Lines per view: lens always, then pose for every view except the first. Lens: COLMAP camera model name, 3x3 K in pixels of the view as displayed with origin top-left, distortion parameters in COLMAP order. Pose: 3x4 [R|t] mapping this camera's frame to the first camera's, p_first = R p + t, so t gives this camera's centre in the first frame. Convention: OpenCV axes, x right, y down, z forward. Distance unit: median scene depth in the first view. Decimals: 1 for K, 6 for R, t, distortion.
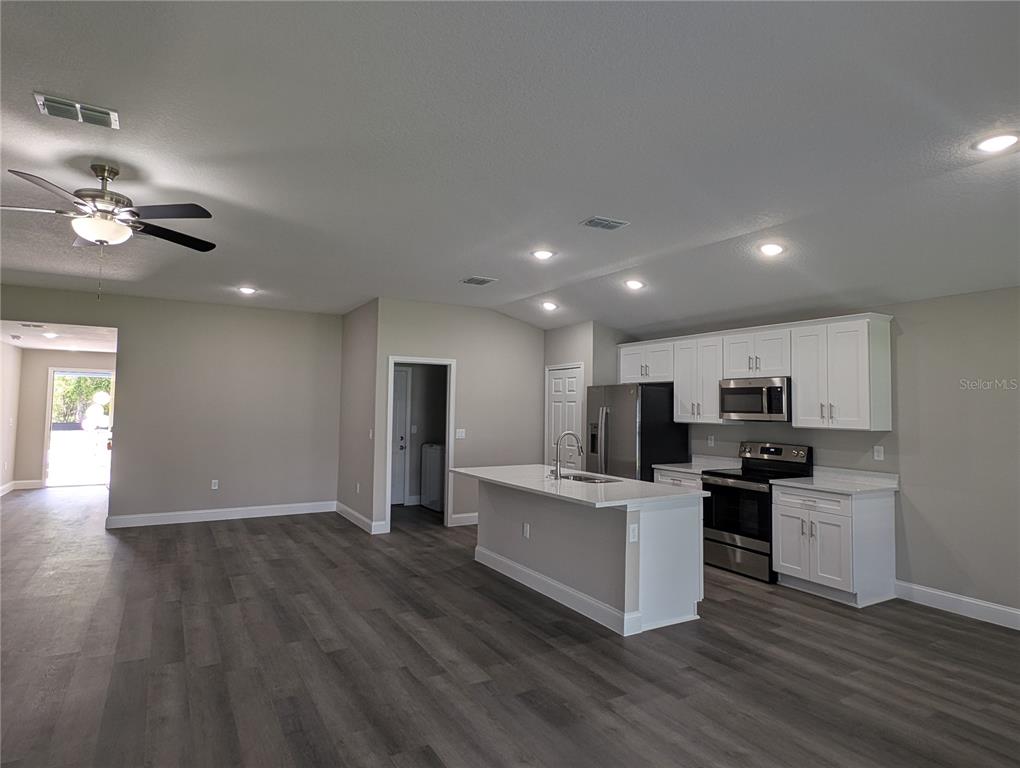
lens RADIAL K [[592.2, 0, 510.0], [0, 592.2, 384.0], [0, 0, 1]] dist [0.027711, 0.000203]
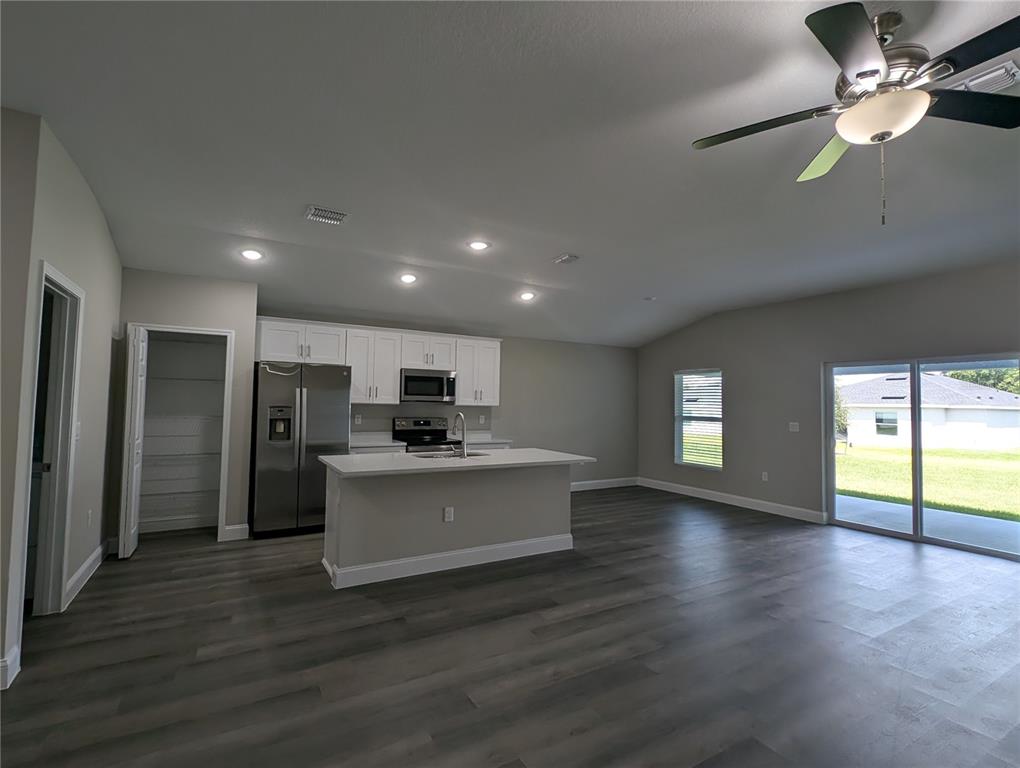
lens RADIAL K [[478.7, 0, 507.5], [0, 478.7, 414.3], [0, 0, 1]] dist [0.000339, 0.000019]
pose [[0.006758, -0.033140, 0.999428, -0.698481], [-0.054834, 0.997935, 0.033461, 0.045694], [-0.998473, -0.055029, 0.004926, 0.835299]]
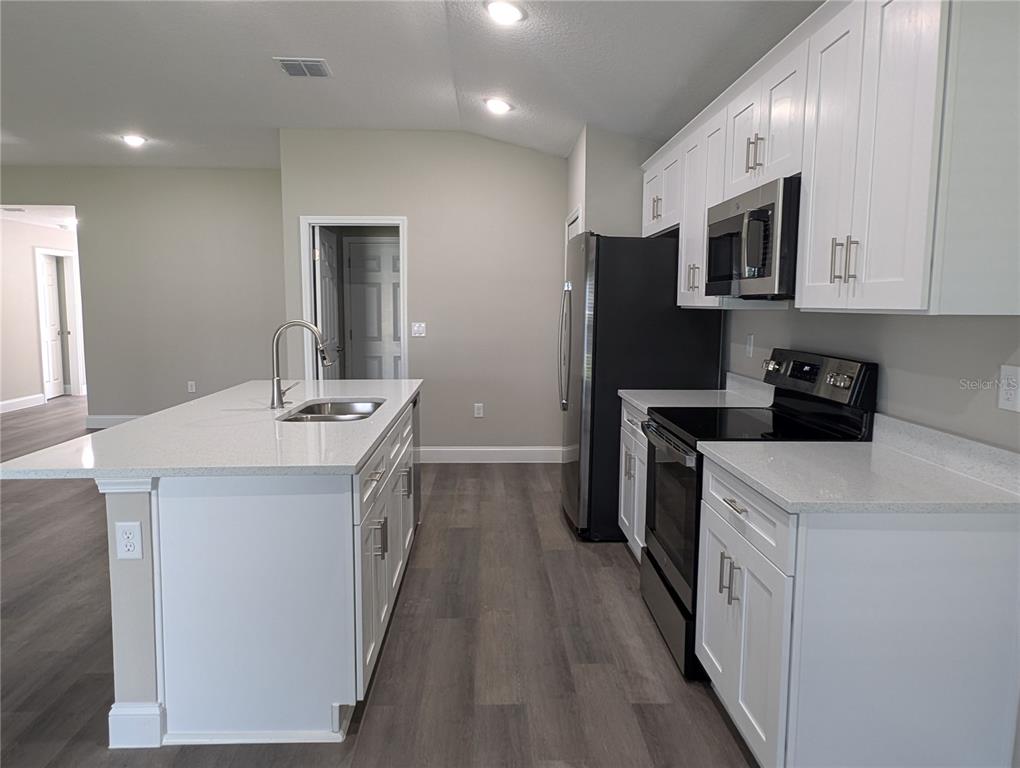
lens RADIAL K [[677.3, 0, 510.0], [0, 677.3, 384.0], [0, 0, 1]] dist [-0.005245, -0.000208]
pose [[0.878201, 0.045757, -0.476099, 0.503817], [0.027397, 0.988966, 0.145585, 0.049443], [0.477507, -0.140897, 0.867257, 0.514728]]
